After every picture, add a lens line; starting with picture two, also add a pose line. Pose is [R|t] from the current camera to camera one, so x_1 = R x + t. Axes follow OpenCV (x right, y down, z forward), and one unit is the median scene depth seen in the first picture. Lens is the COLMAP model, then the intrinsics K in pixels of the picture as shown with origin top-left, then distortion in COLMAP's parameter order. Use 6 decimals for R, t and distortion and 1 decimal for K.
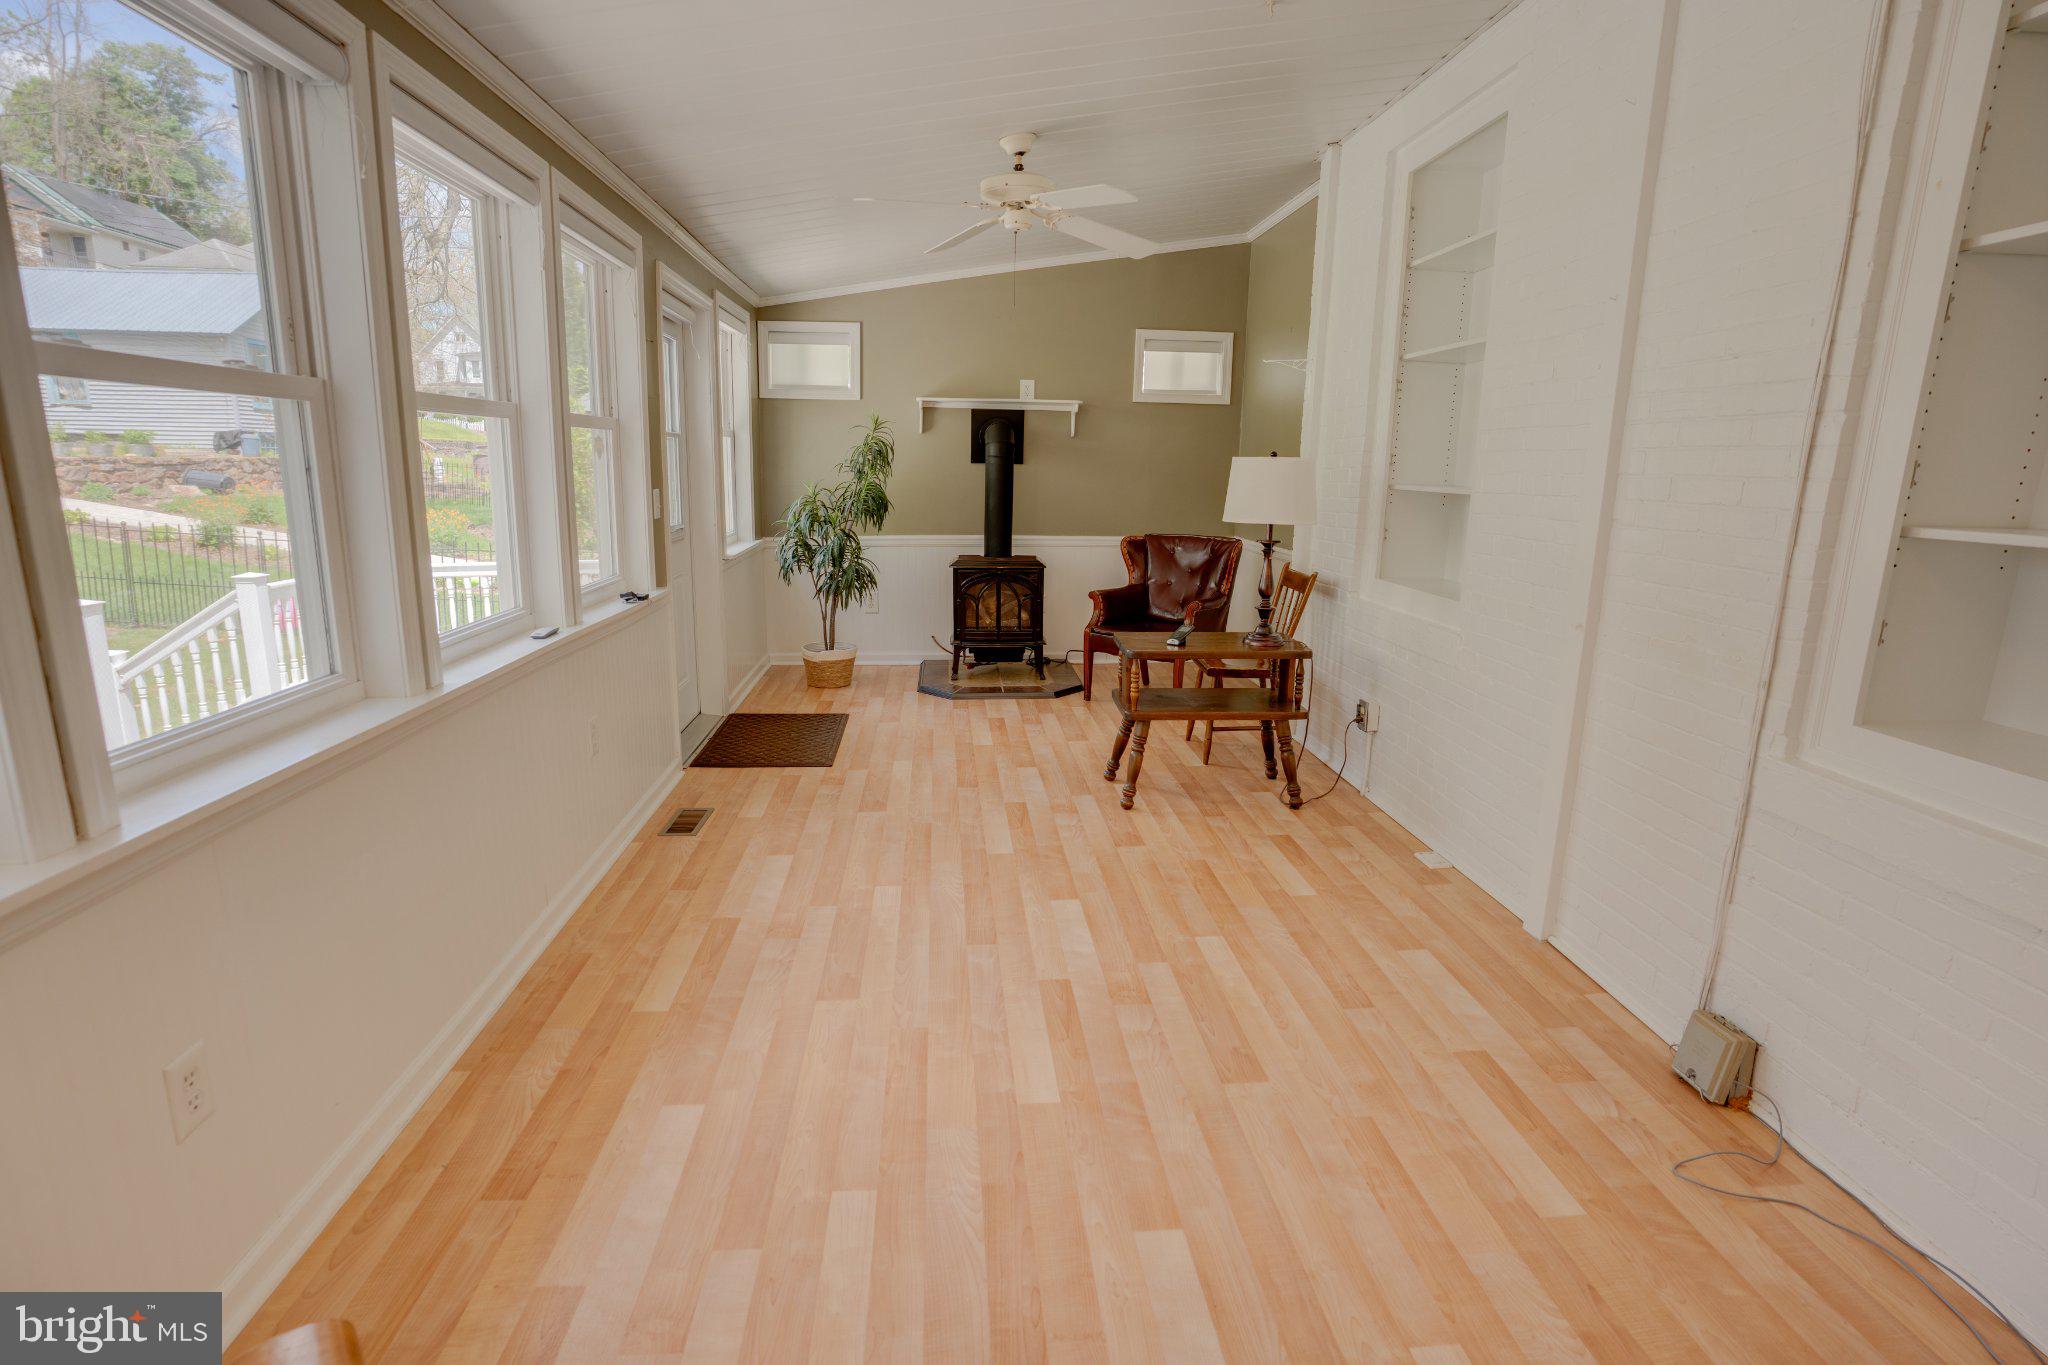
lens RADIAL K [[1010.1, 0, 1020.9], [0, 1010.1, 681.0], [0, 0, 1]] dist [-0.078139, 0.037263]
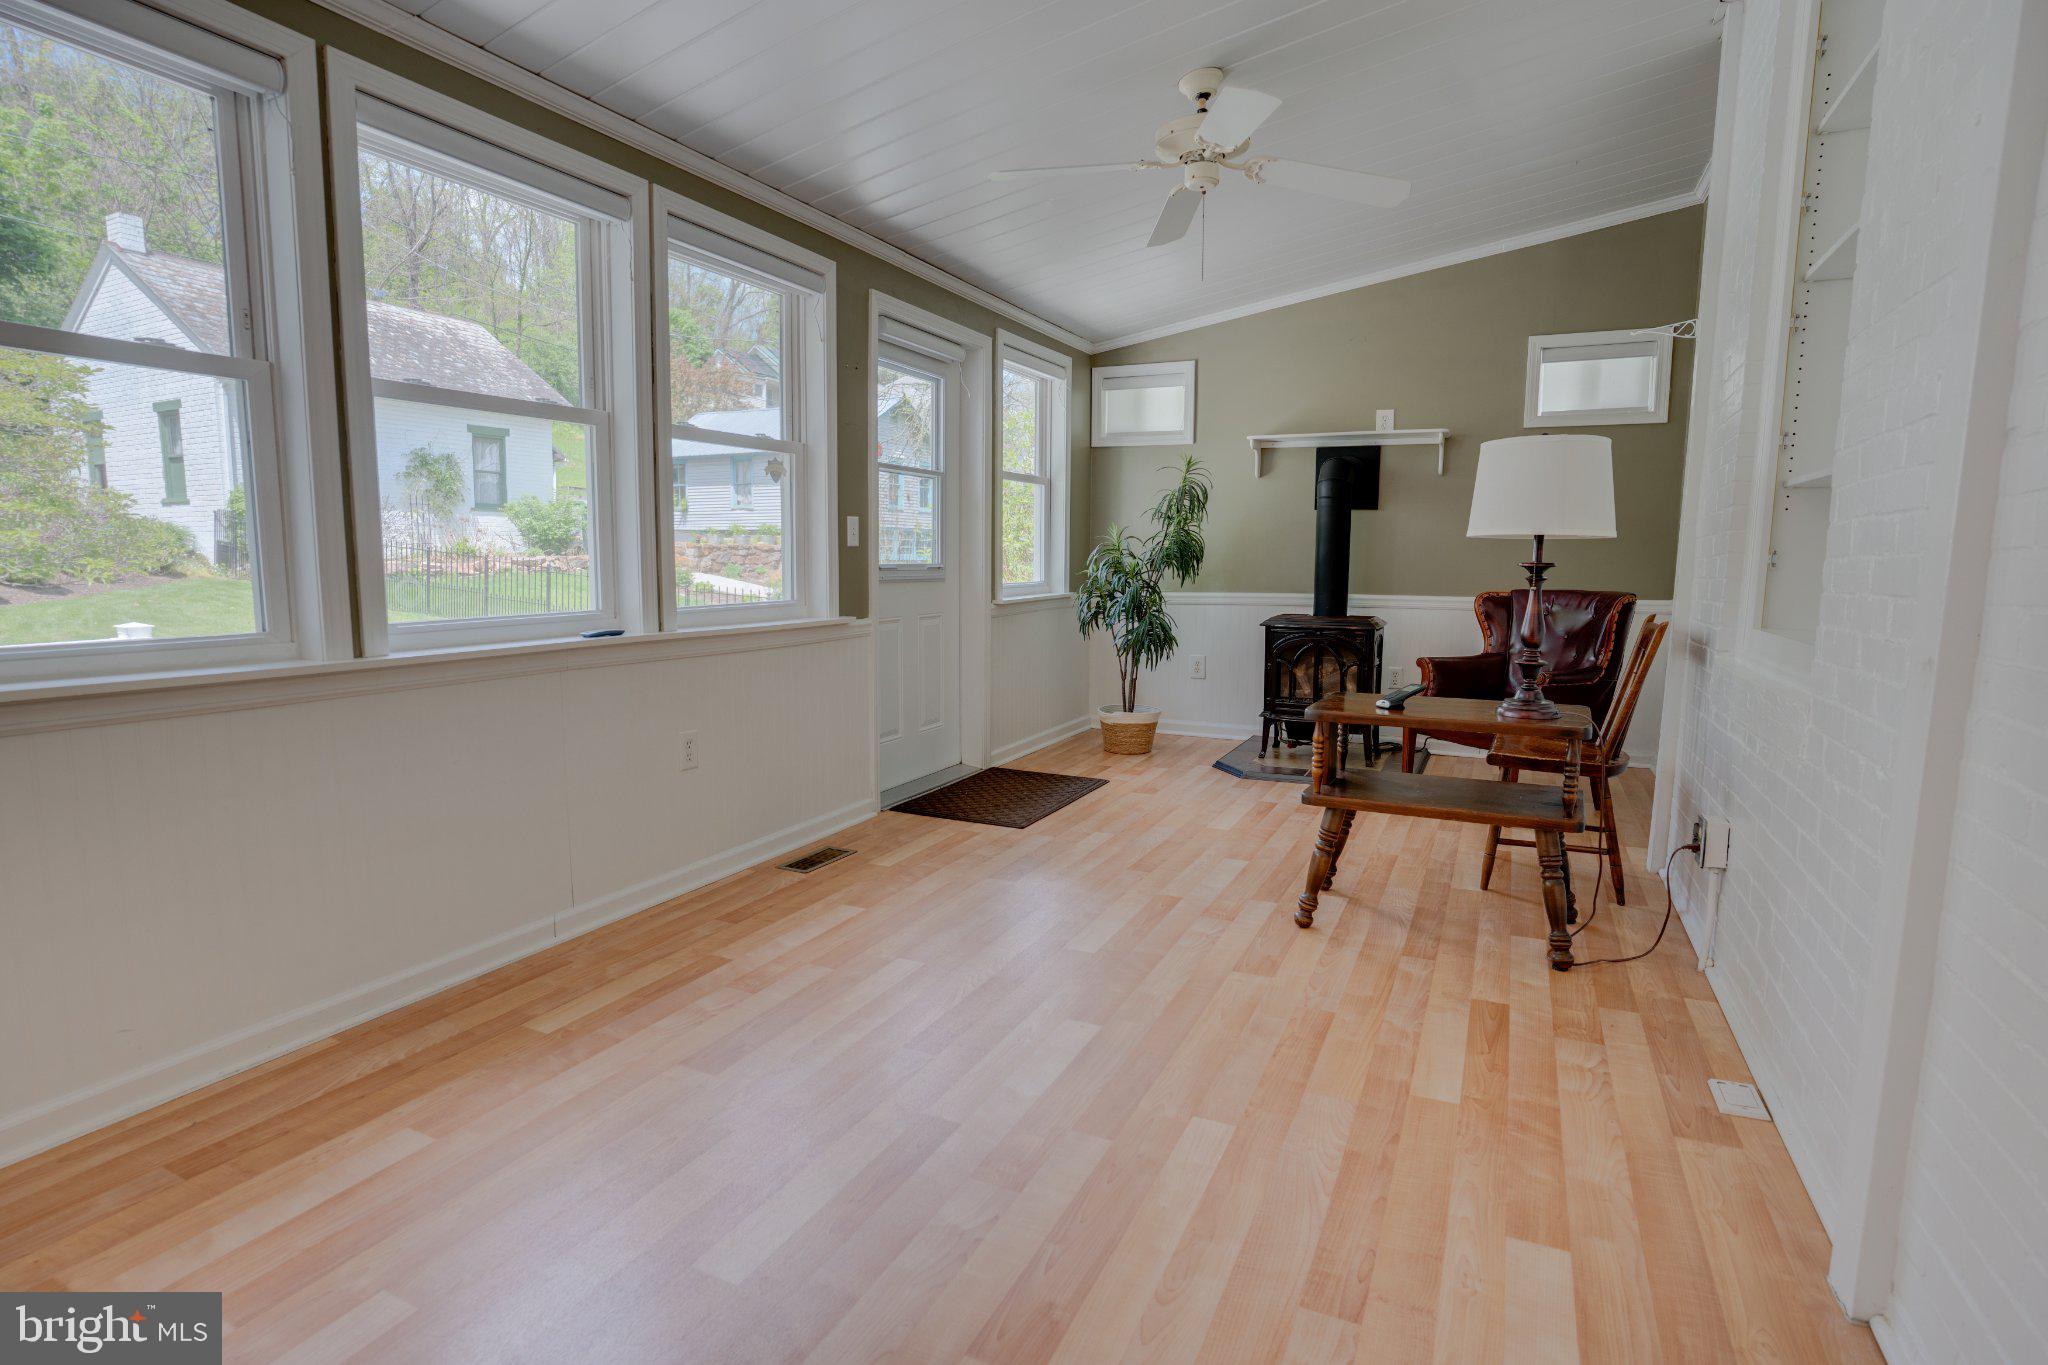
lens RADIAL K [[1010.1, 0, 1020.9], [0, 1010.1, 681.0], [0, 0, 1]] dist [-0.078139, 0.037263]
pose [[0.860216, 0.050457, -0.507427, 0.251267], [-0.098637, 0.992763, -0.068496, 0.017023], [0.500299, 0.108972, 0.858968, 0.223385]]
